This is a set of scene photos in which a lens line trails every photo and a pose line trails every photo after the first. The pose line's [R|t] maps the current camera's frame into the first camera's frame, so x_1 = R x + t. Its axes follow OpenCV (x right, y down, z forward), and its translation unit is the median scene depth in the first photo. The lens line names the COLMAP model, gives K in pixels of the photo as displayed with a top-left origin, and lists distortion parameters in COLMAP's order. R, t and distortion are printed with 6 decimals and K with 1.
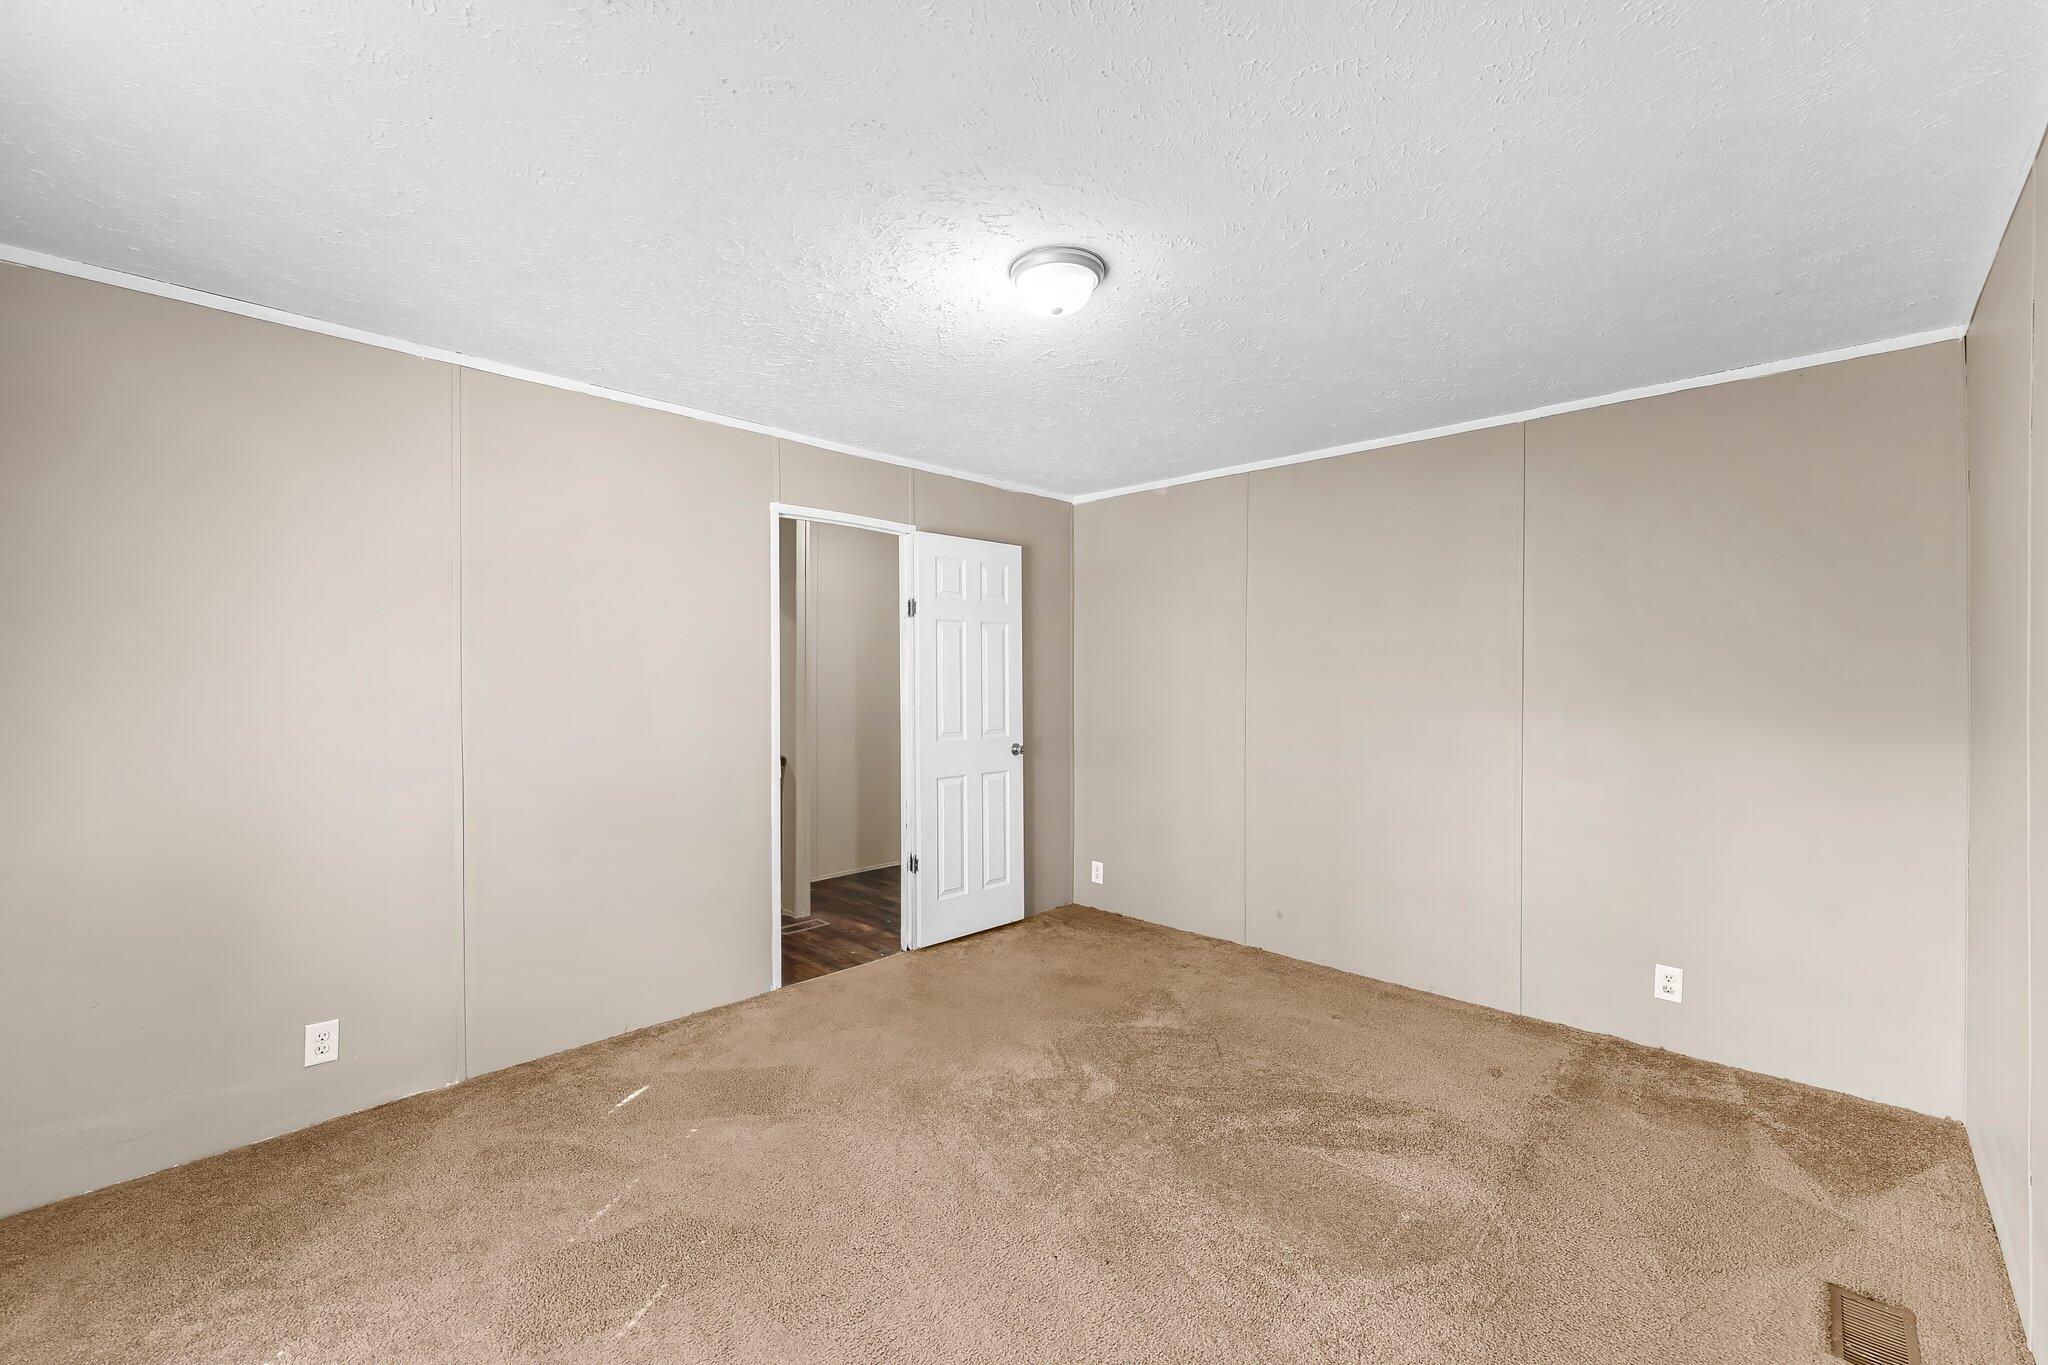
lens RADIAL K [[847.1, 0, 1025.3], [0, 847.1, 676.0], [0, 0, 1]] dist [-0.000408, -0.000139]
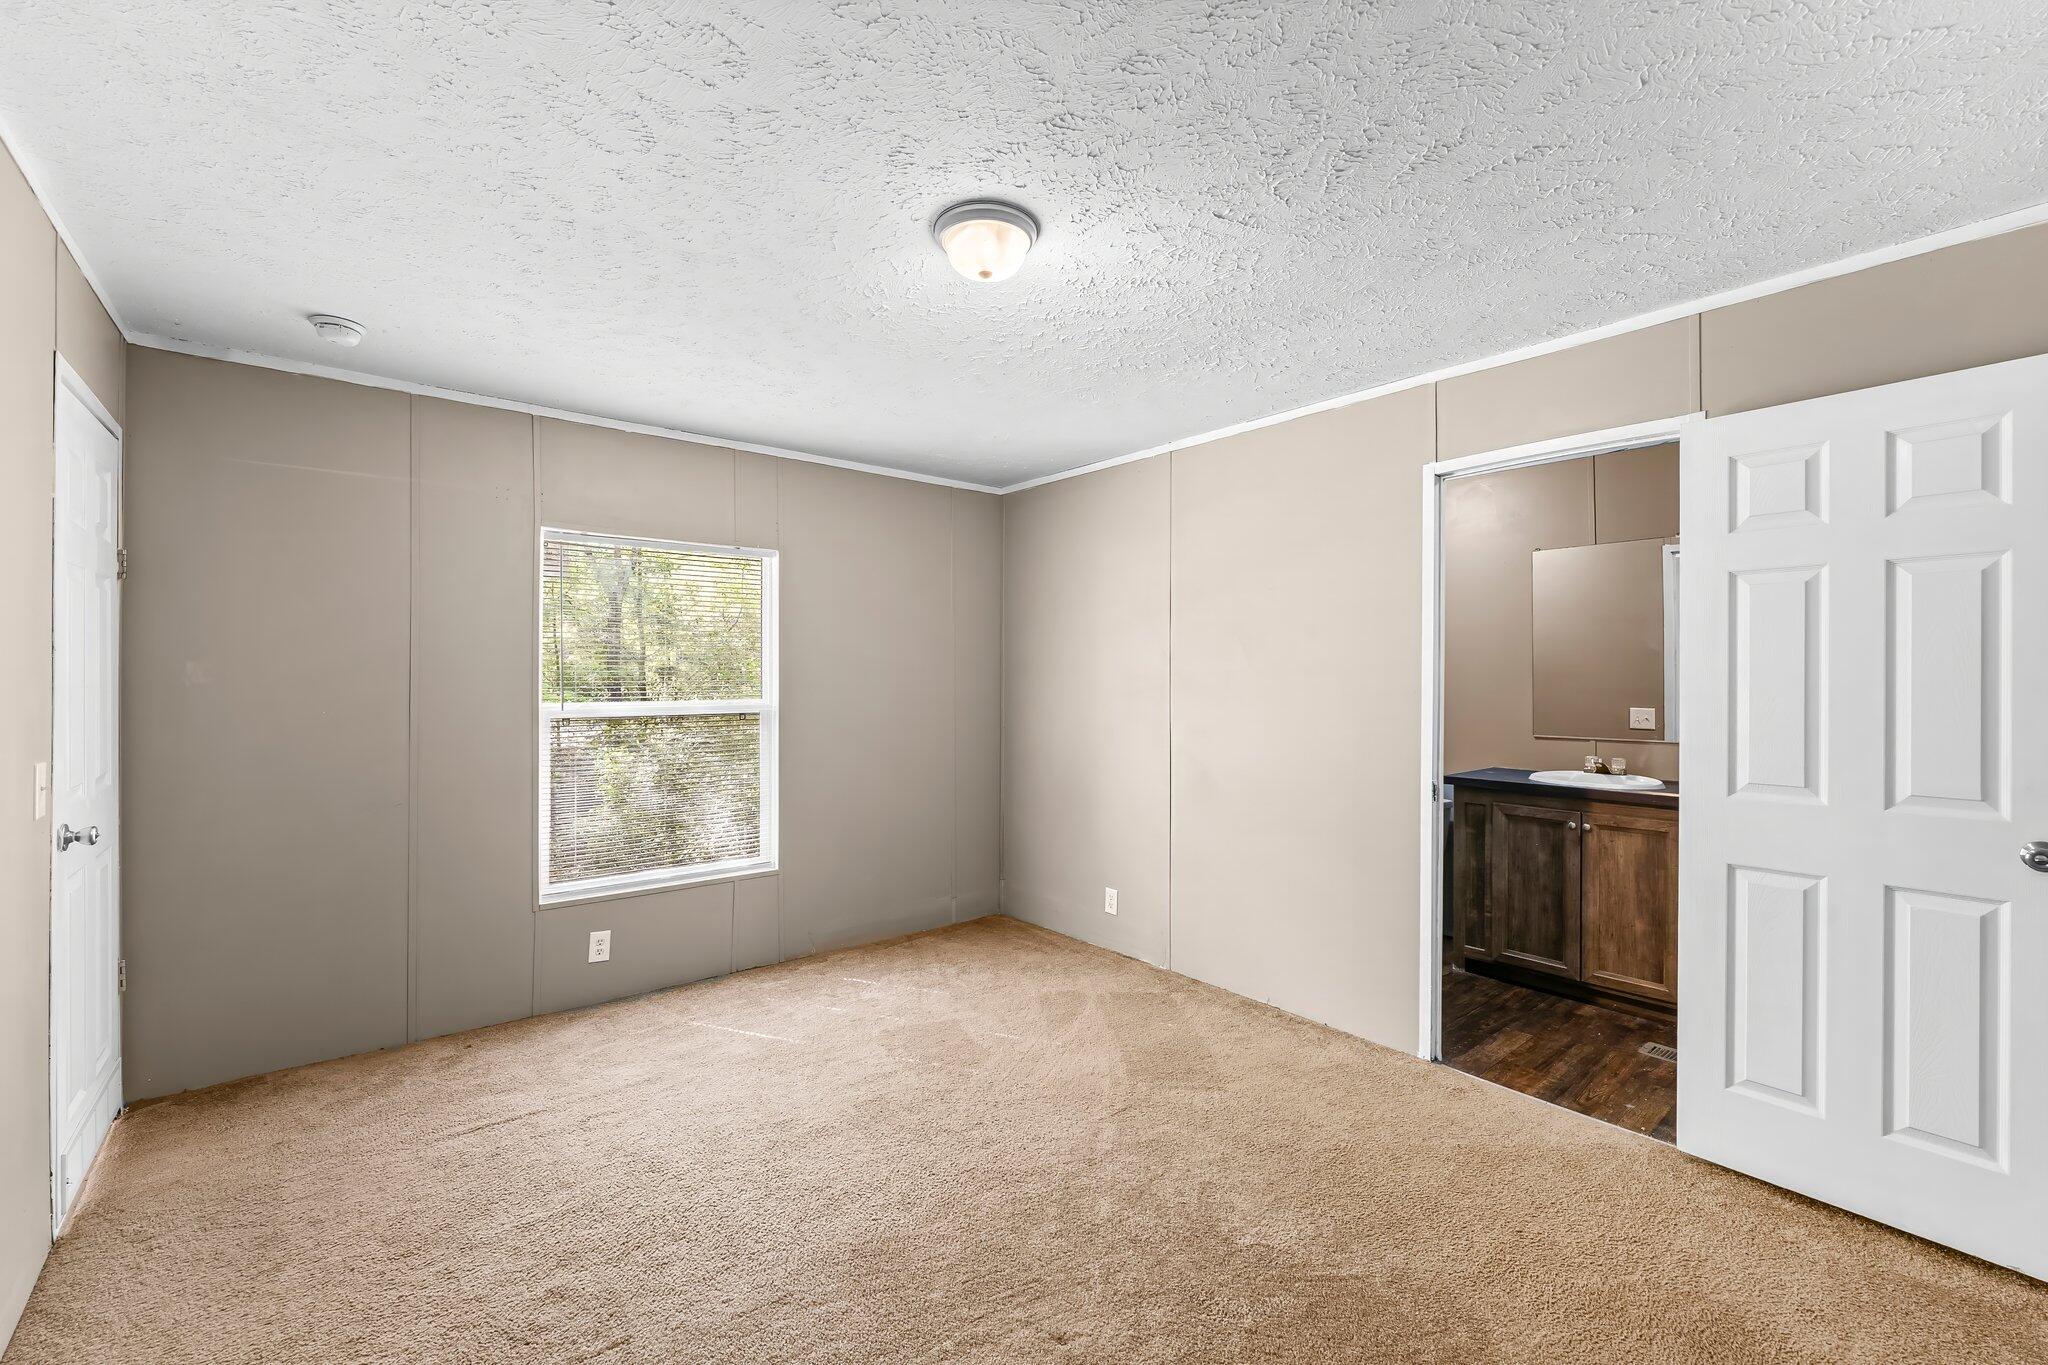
lens RADIAL K [[844.0, 0, 1024.0], [0, 844.0, 682.5], [0, 0, 1]] dist [-0.000288, 0.000016]
pose [[-0.120071, -0.005700, -0.992749, 0.495127], [-0.011561, 0.999924, -0.004343, 0.011942], [0.992698, 0.010956, -0.120128, 0.621606]]
